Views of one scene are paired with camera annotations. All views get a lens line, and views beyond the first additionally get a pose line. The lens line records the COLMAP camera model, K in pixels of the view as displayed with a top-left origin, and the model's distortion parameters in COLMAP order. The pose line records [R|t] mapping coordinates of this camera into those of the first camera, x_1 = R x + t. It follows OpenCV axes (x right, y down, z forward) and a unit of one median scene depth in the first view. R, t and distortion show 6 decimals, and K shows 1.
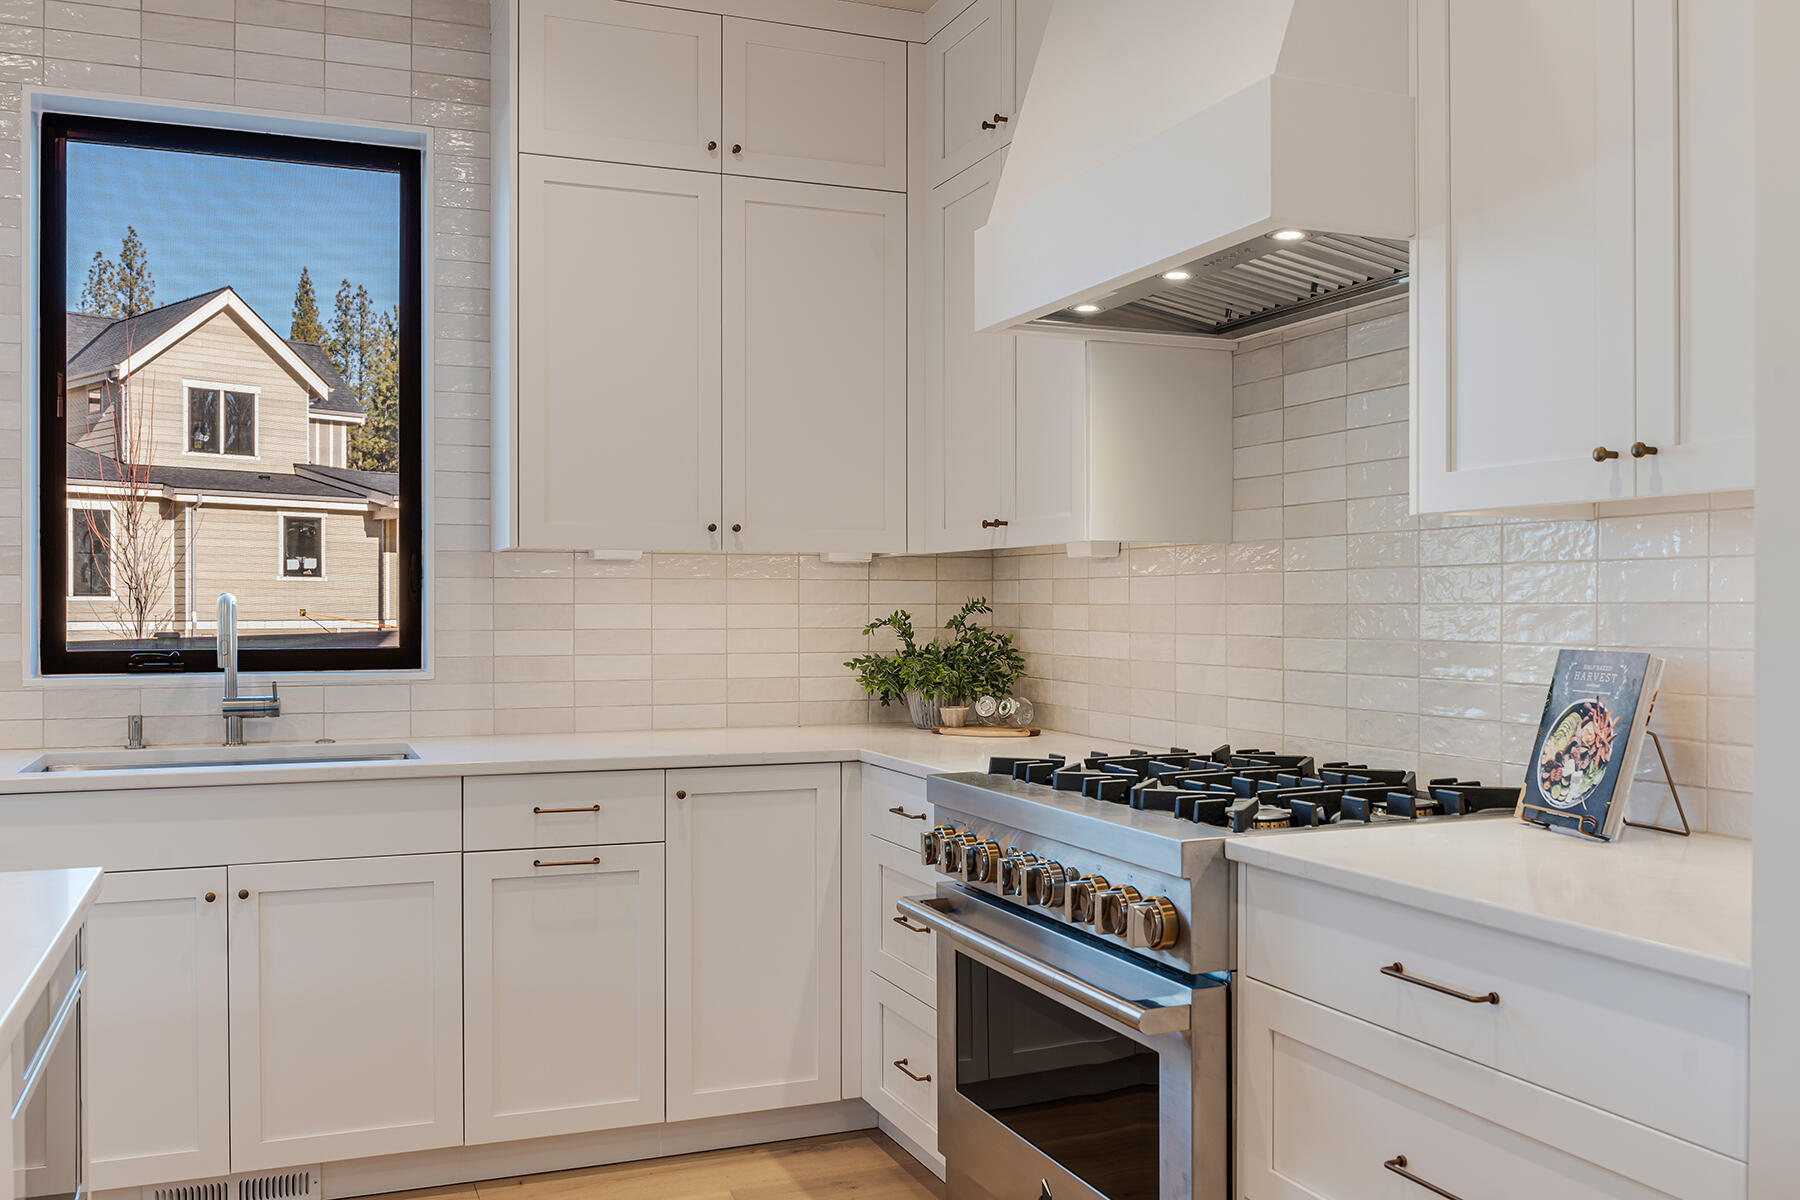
lens RADIAL K [[1533.4, 0, 930.1], [0, 1533.4, 618.5], [0, 0, 1]] dist [-0.043873, 0.014054]
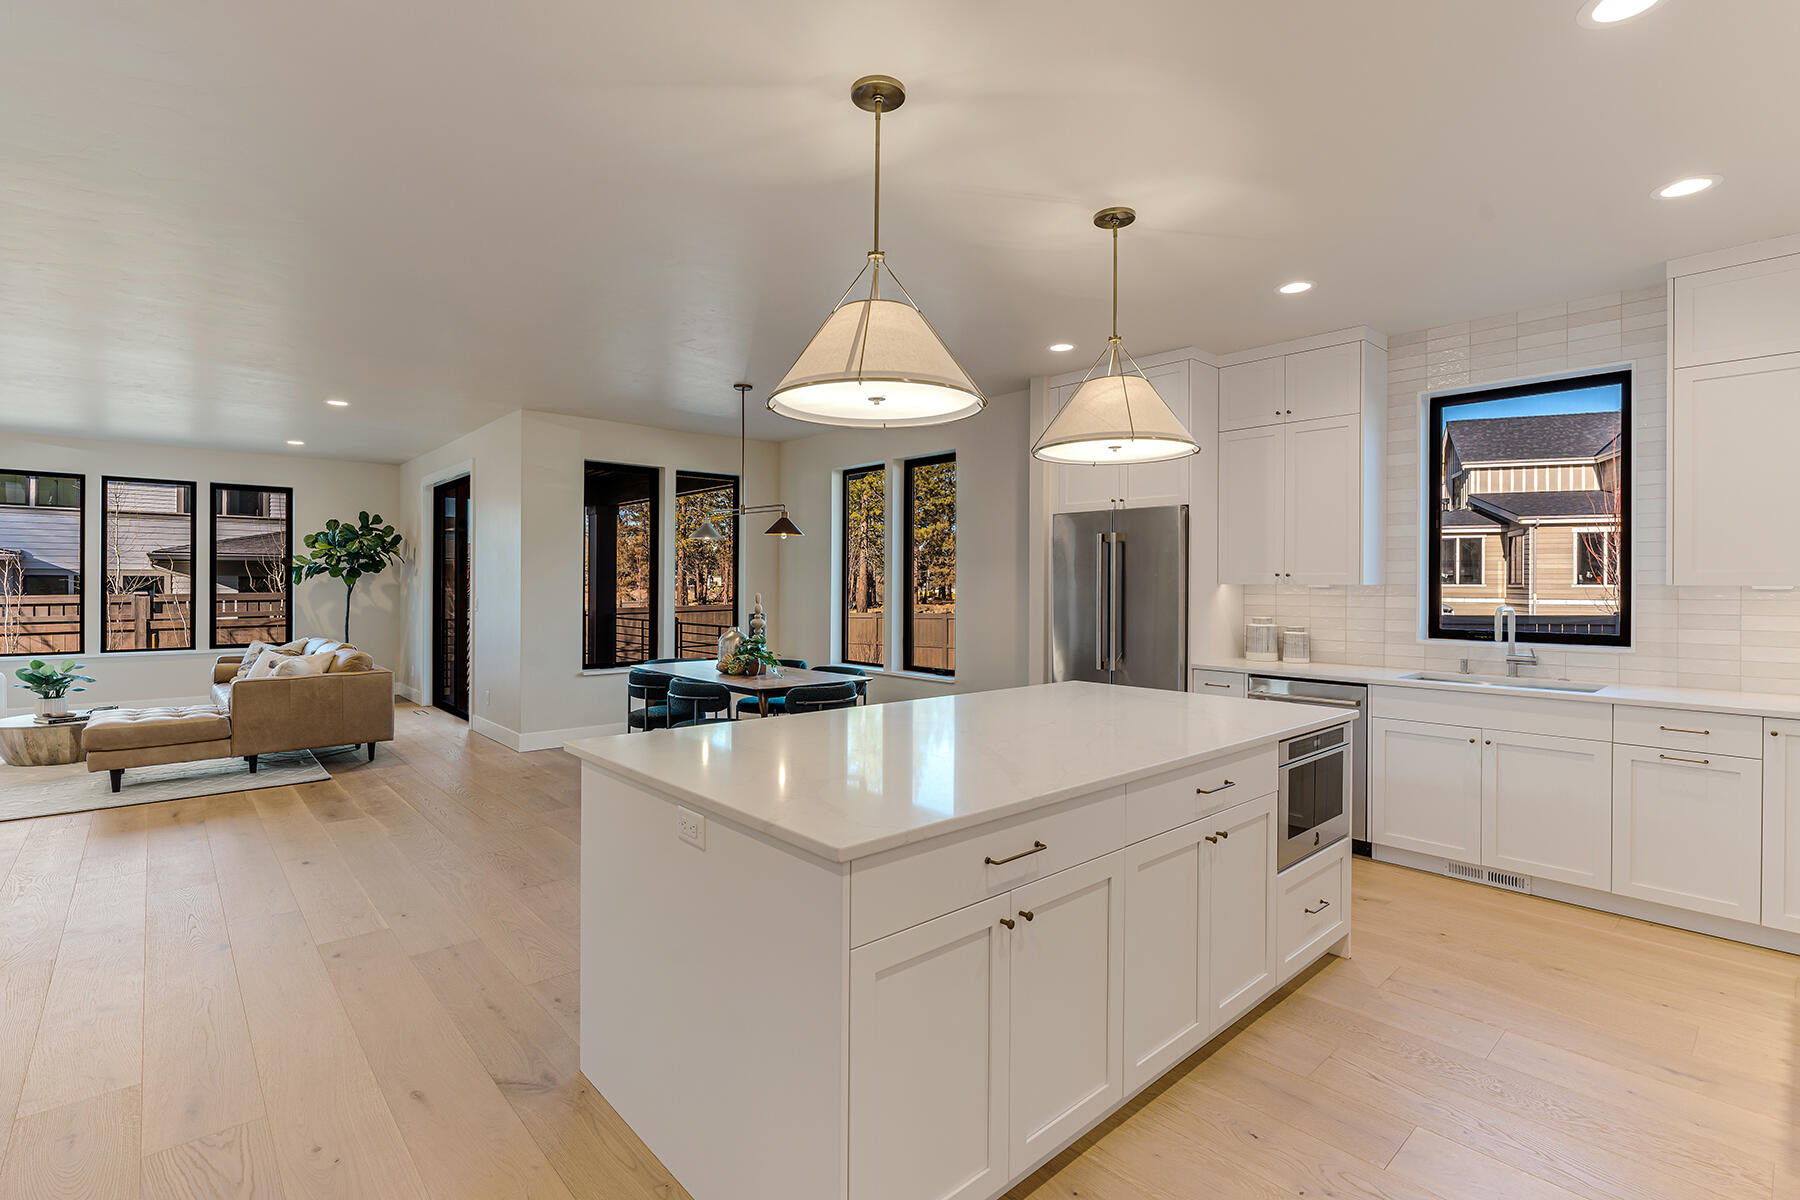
lens RADIAL K [[825.0, 0, 897.9], [0, 825.0, 591.1], [0, 0, 1]] dist [-0.003417, -0.000179]
pose [[0.329817, 0.008651, -0.944005, 0.350965], [-0.007757, 0.999949, 0.006454, -0.038336], [0.944013, 0.005194, 0.329867, -0.201811]]
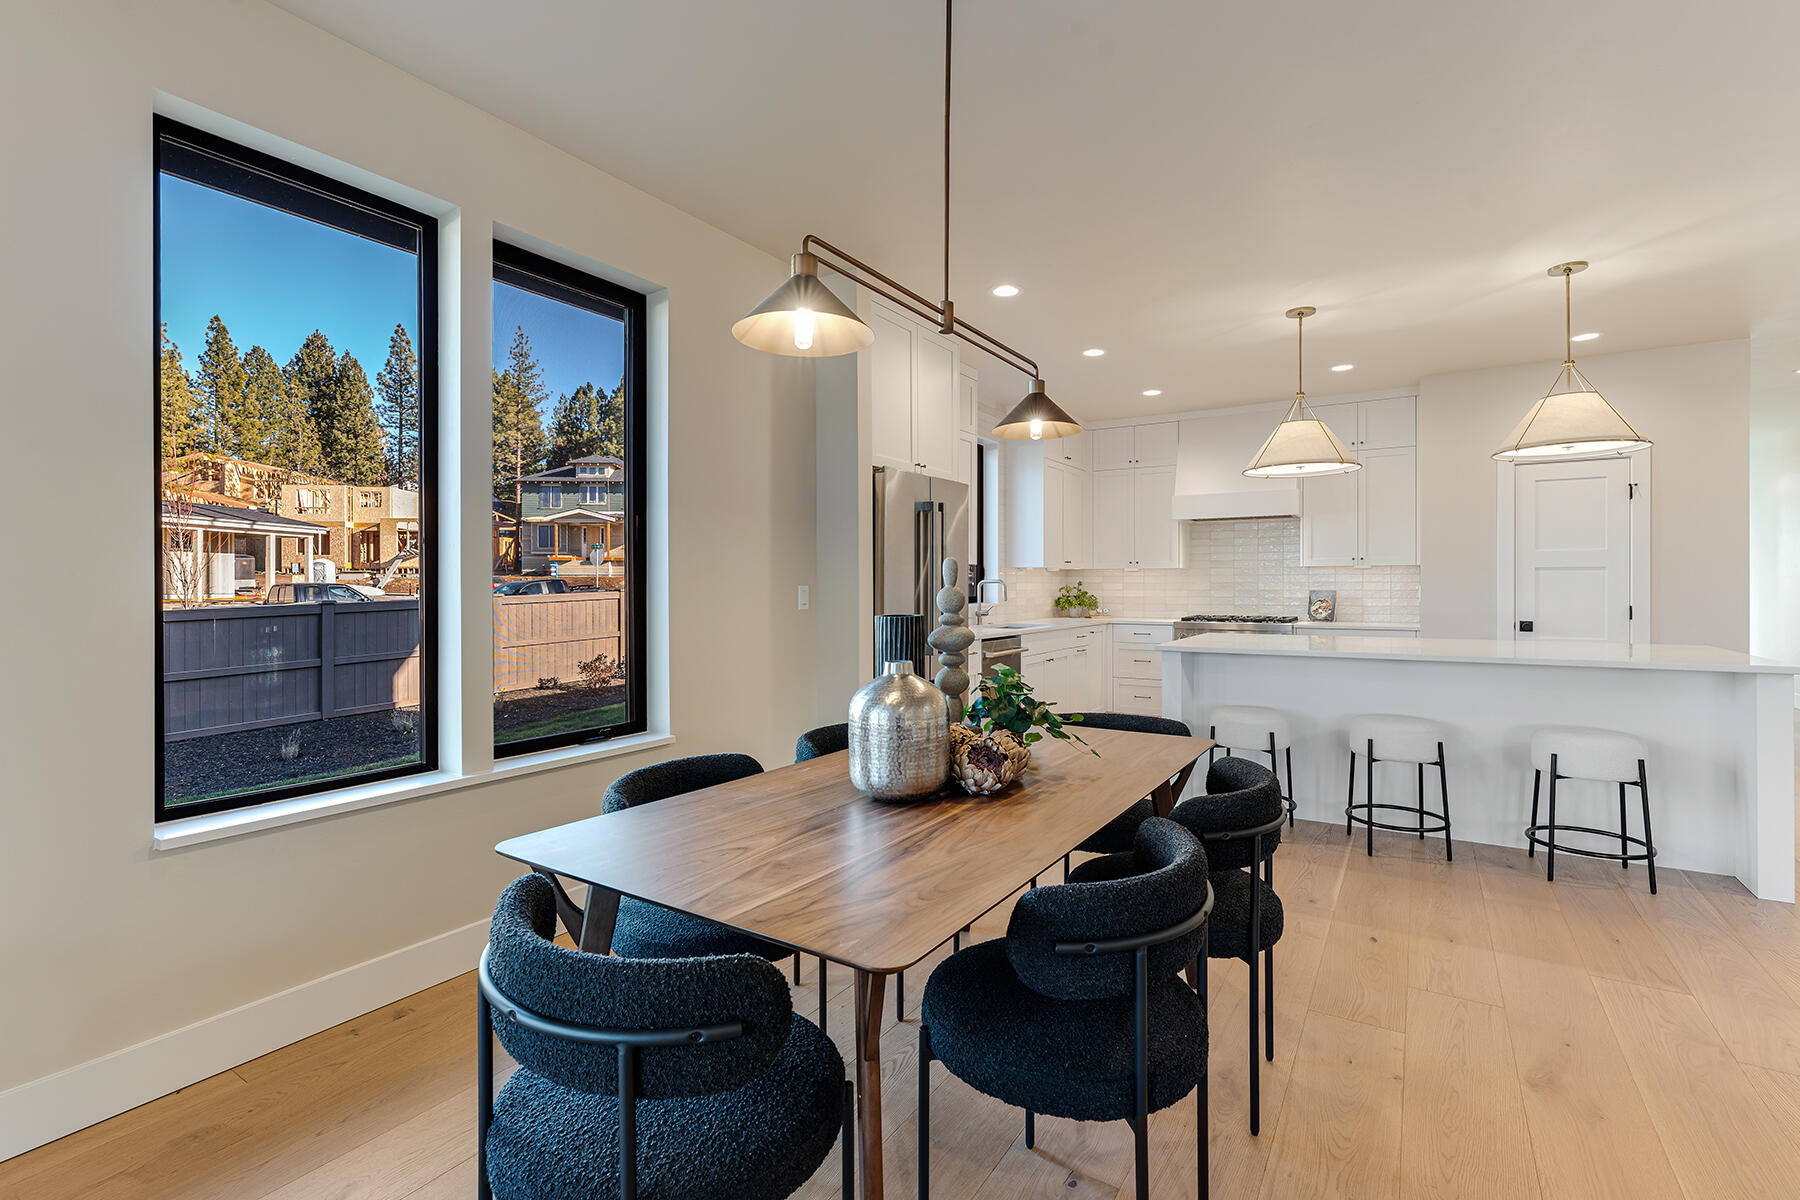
lens RADIAL K [[814.0, 0, 900.4], [0, 814.0, 586.7], [0, 0, 1]] dist [-0.001726, -0.000193]
pose [[0.824173, -0.003654, 0.566326, -1.628014], [0.006964, 0.999969, -0.003684, 0.004499], [-0.566295, 0.006980, 0.824173, -0.392686]]
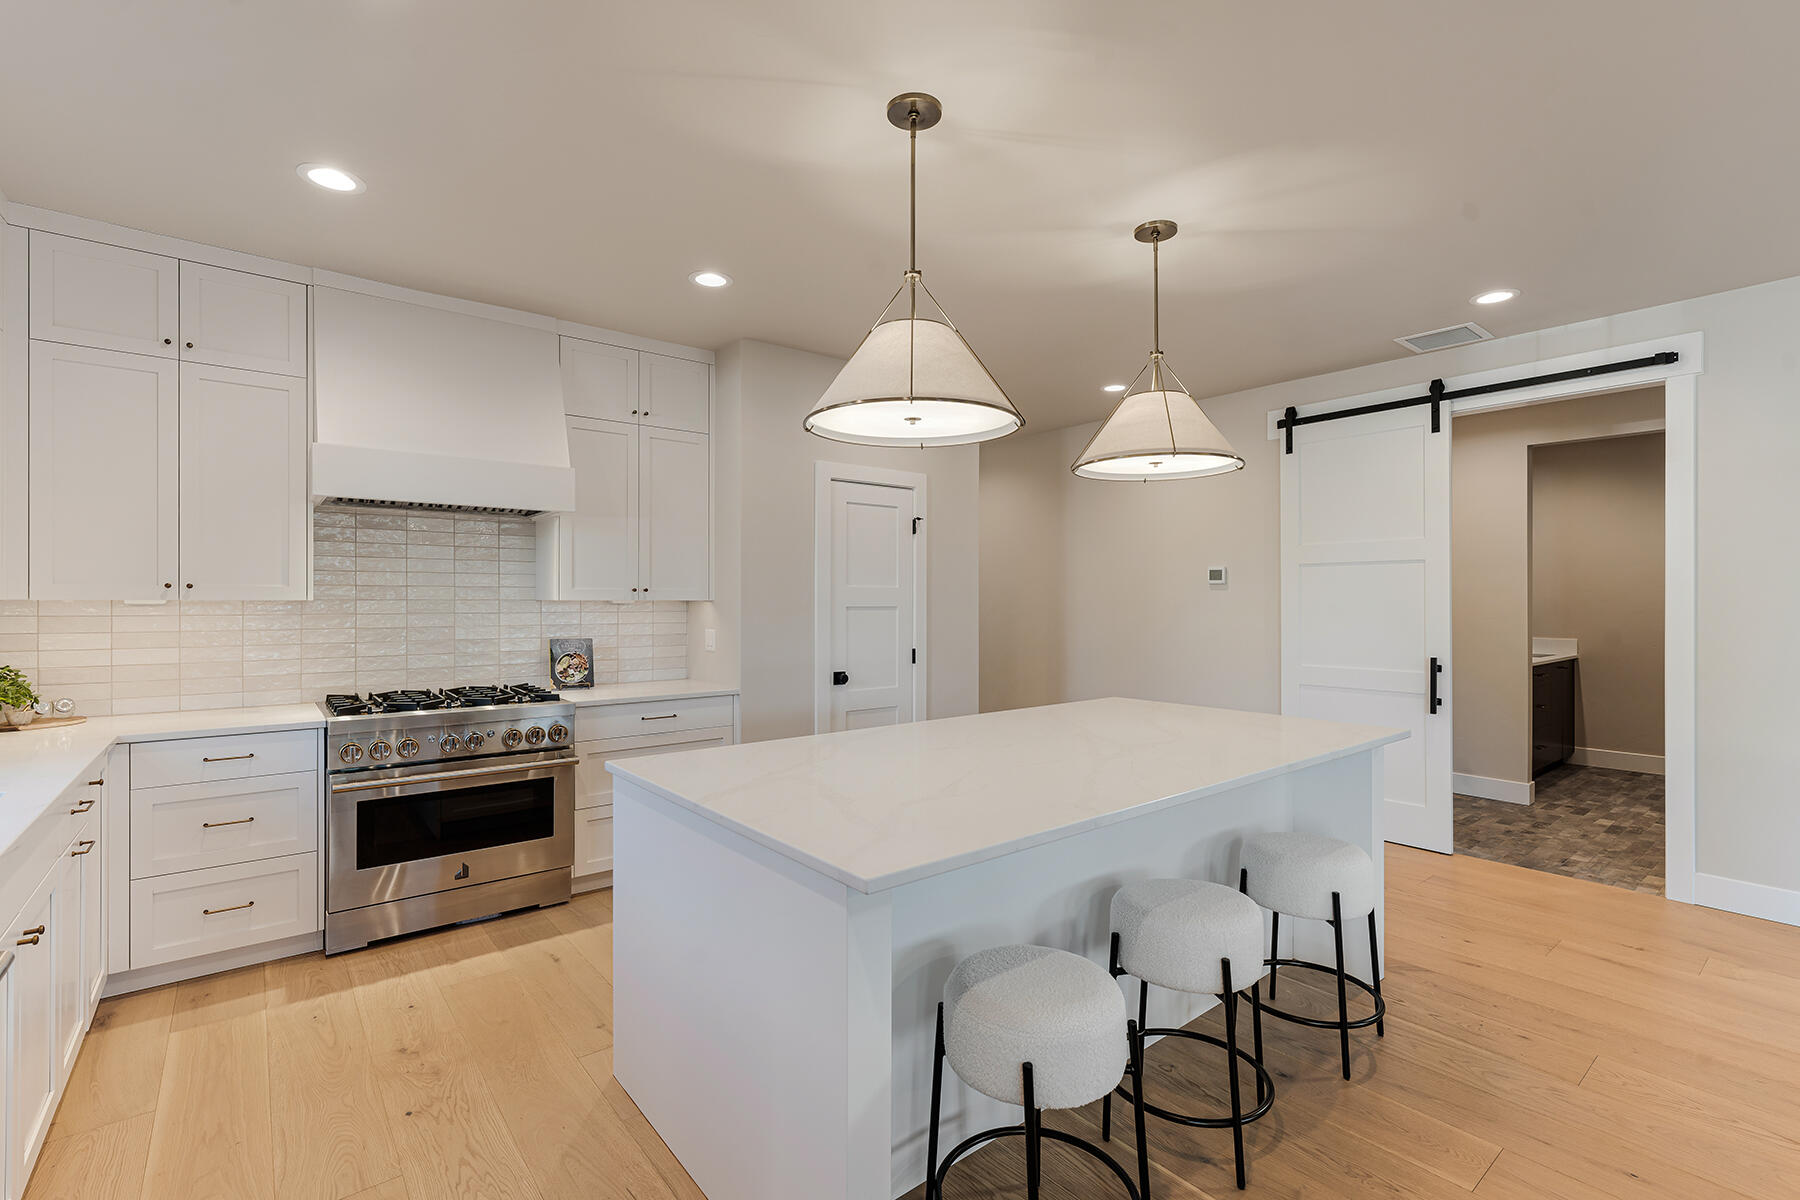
lens RADIAL K [[806.0, 0, 908.3], [0, 806.0, 598.3], [0, 0, 1]] dist [-0.000729, 0.000362]
pose [[-0.280822, 0.003594, 0.959753, -0.996733], [0.006517, 0.999977, -0.001838, -0.040283], [-0.959738, 0.005738, -0.280839, 0.479320]]
